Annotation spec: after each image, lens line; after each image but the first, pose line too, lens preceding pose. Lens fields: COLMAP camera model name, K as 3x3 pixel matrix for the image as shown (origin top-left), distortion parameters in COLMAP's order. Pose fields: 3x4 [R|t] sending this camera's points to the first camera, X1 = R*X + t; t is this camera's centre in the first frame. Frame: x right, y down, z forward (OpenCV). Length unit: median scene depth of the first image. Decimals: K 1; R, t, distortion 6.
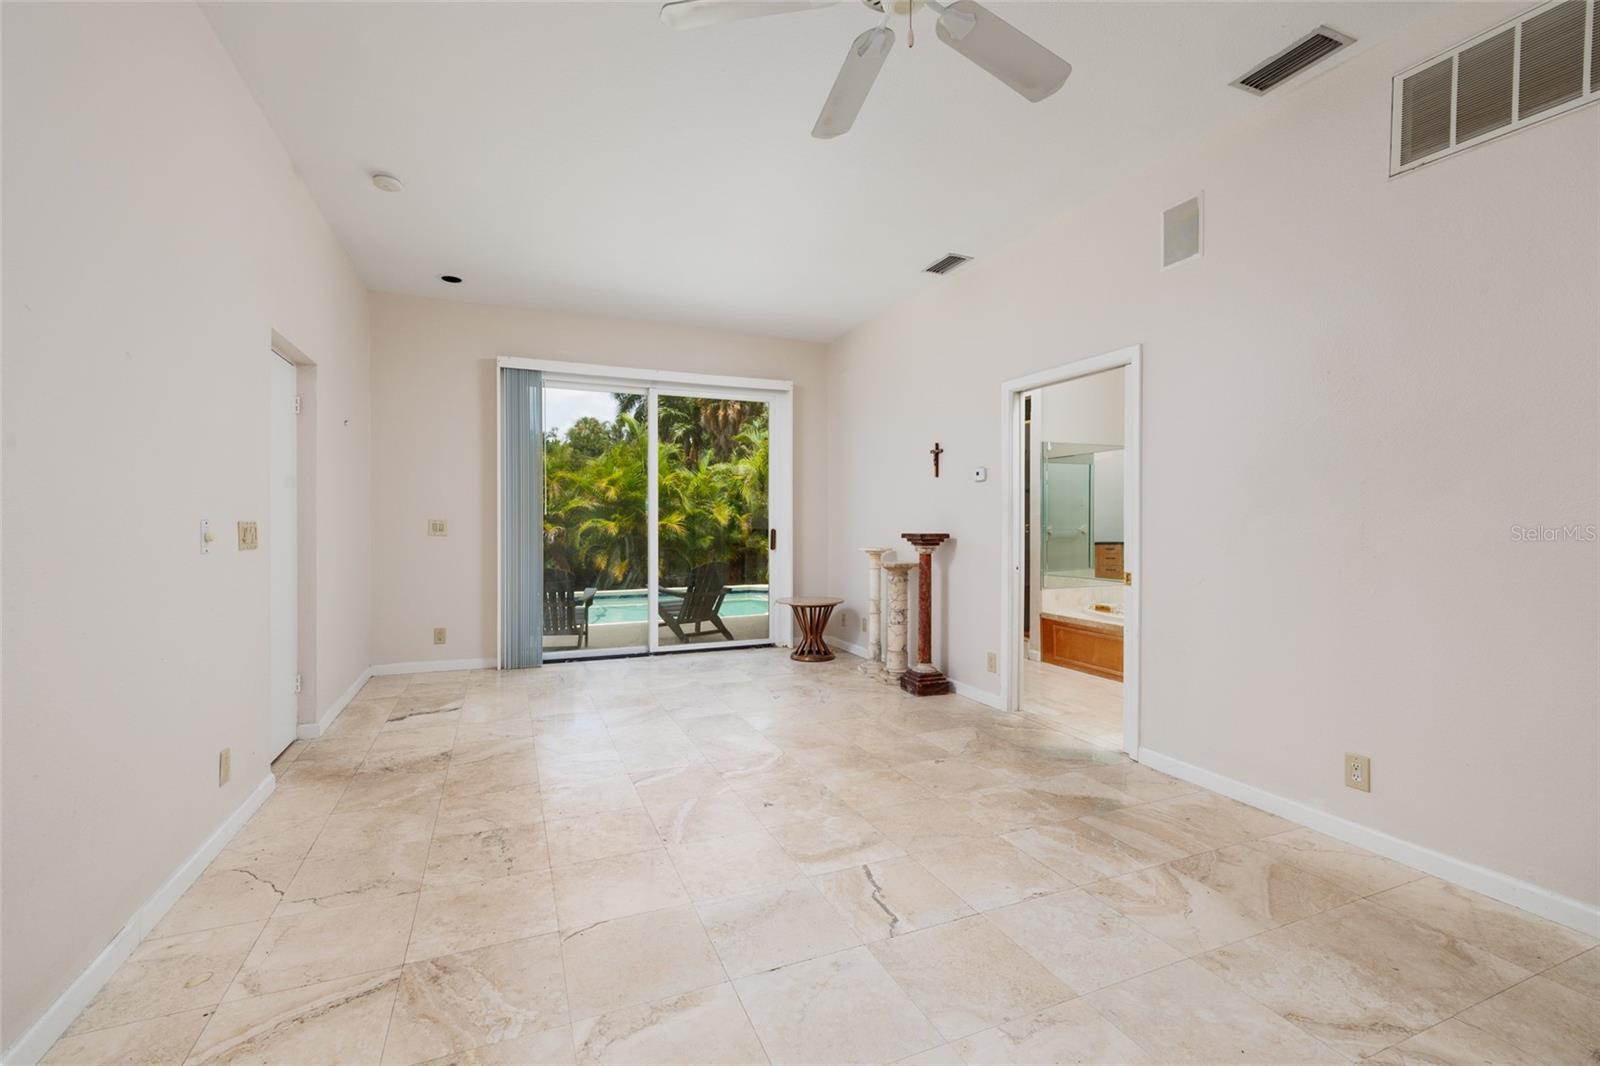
lens RADIAL K [[702.3, 0, 801.0], [0, 702.3, 525.3], [0, 0, 1]] dist [0.003364, -0.000679]
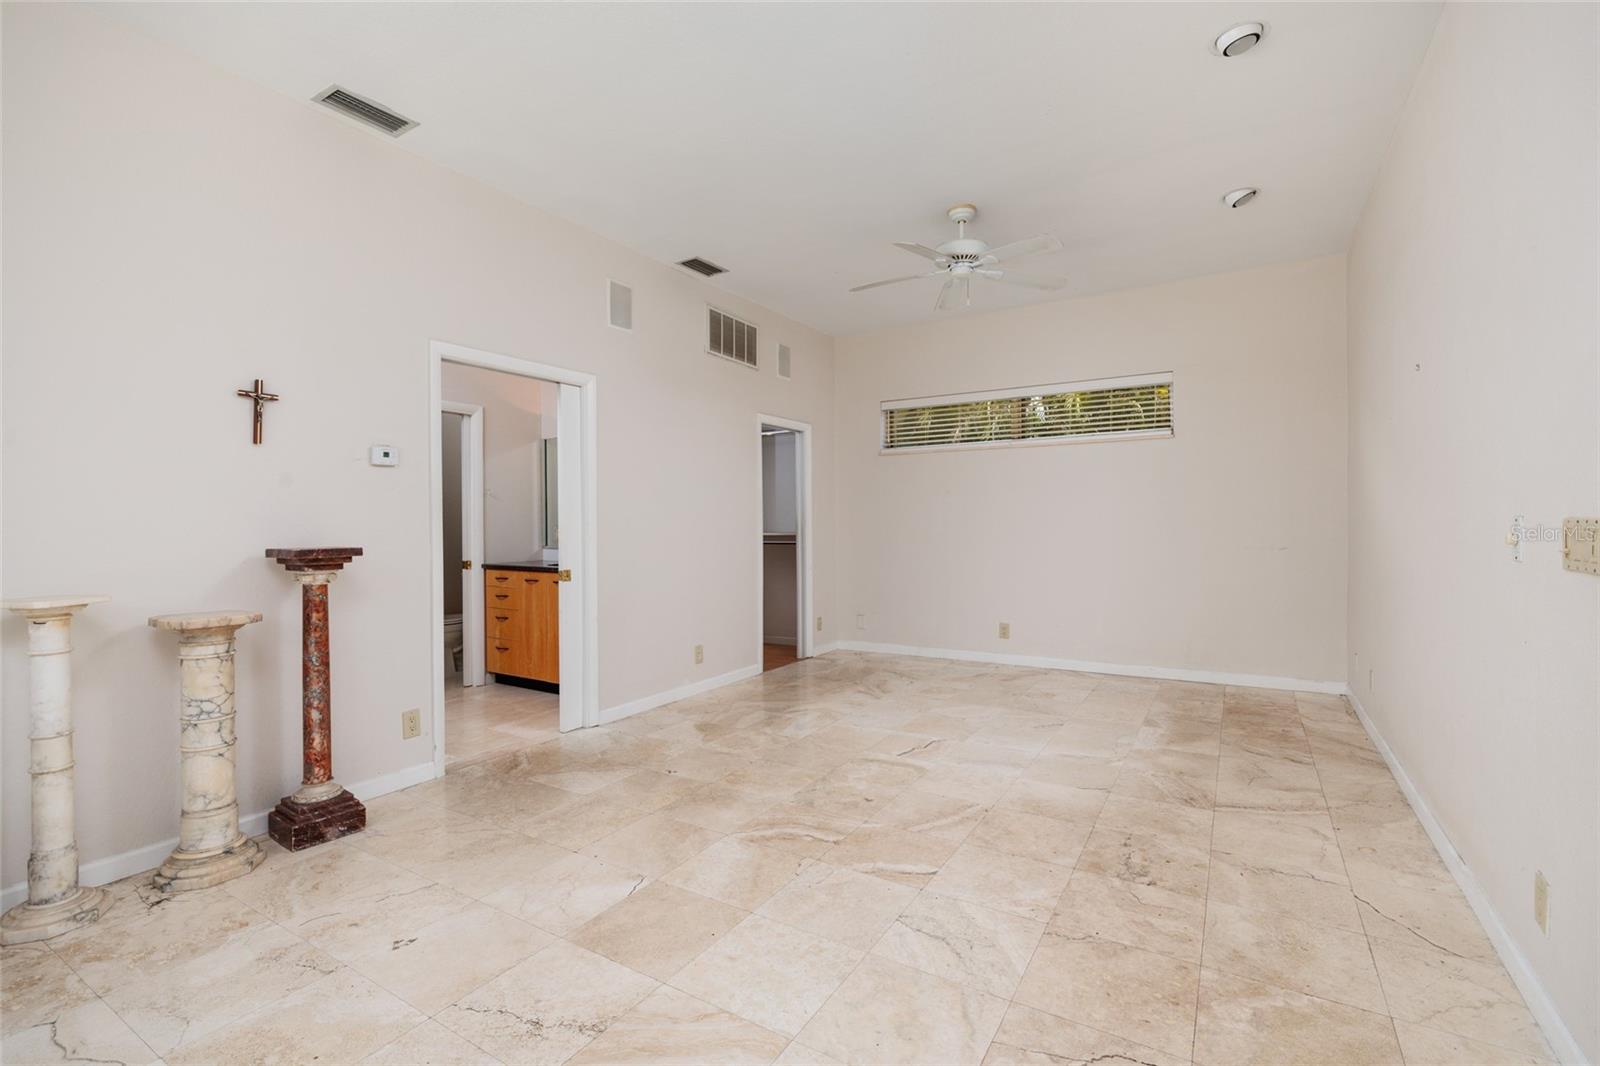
lens RADIAL K [[703.3, 0, 799.9], [0, 703.3, 531.8], [0, 0, 1]] dist [-0.004492, 0.000259]
pose [[-0.576318, -0.007350, 0.817192, -0.802853], [0.010841, 0.999803, 0.016639, -0.010781], [-0.817153, 0.018449, -0.576125, 1.622175]]
